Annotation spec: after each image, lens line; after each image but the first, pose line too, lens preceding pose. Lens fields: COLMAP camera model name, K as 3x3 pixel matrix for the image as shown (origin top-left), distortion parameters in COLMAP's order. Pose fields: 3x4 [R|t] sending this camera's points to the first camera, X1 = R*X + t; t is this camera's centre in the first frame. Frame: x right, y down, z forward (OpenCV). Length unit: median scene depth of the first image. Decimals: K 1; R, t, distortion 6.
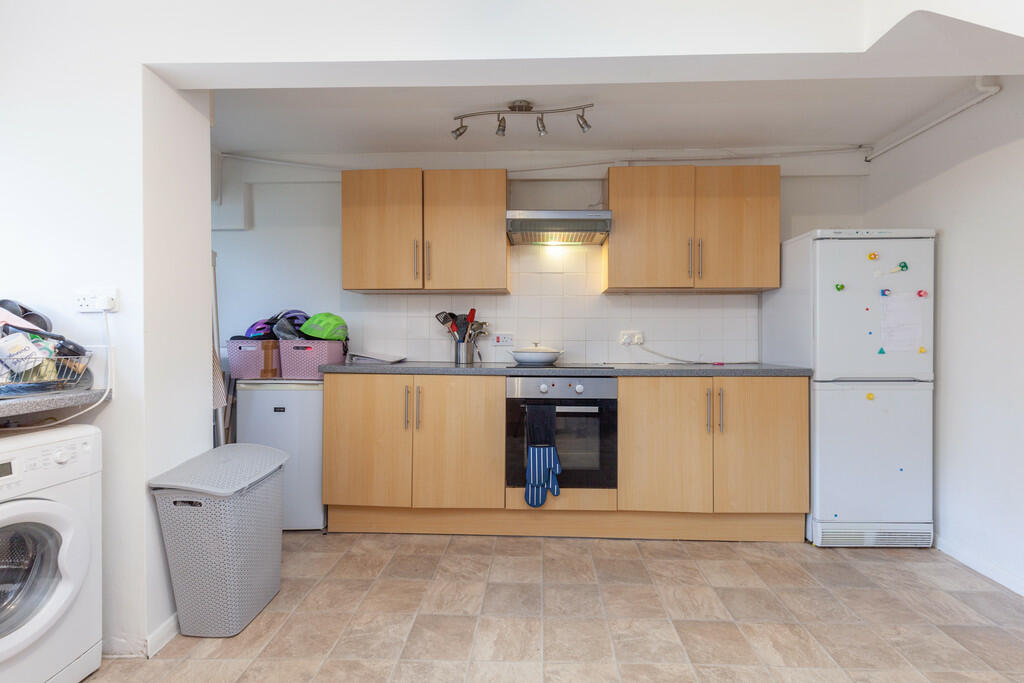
lens RADIAL K [[464.4, 0, 517.8], [0, 464.4, 341.3], [0, 0, 1]] dist [0.008529, -0.001799]
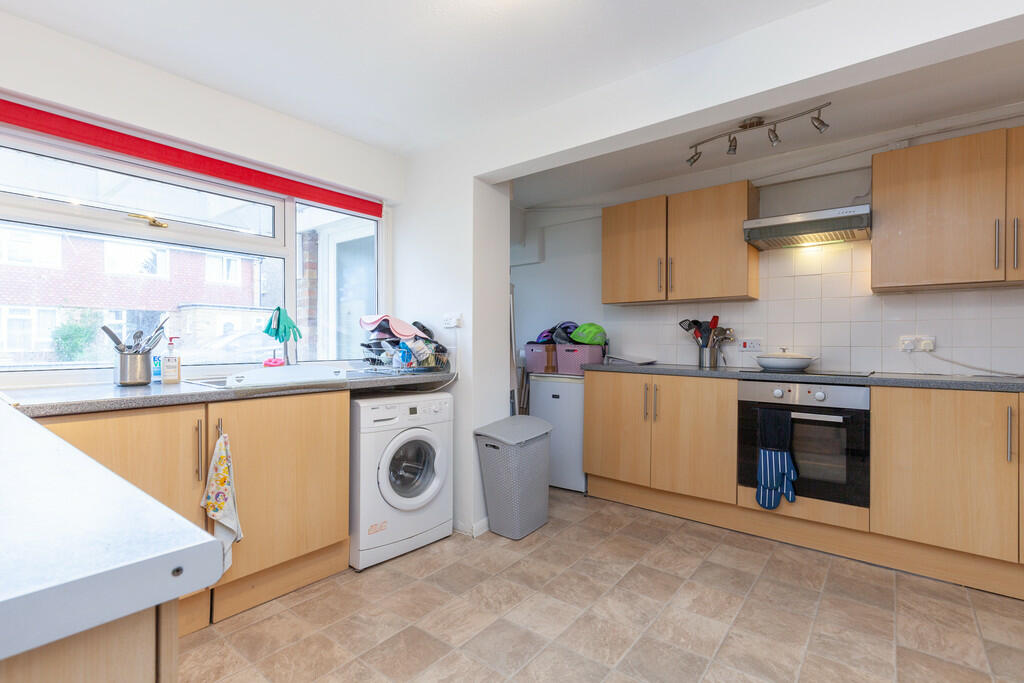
lens RADIAL K [[464.4, 0, 510.2], [0, 464.4, 342.1], [0, 0, 1]] dist [0.008529, -0.001799]
pose [[0.802872, 0.001343, -0.596150, 0.193921], [-0.006682, 0.999955, -0.006746, 0.000789], [0.596114, 0.009399, 0.802845, -0.163123]]
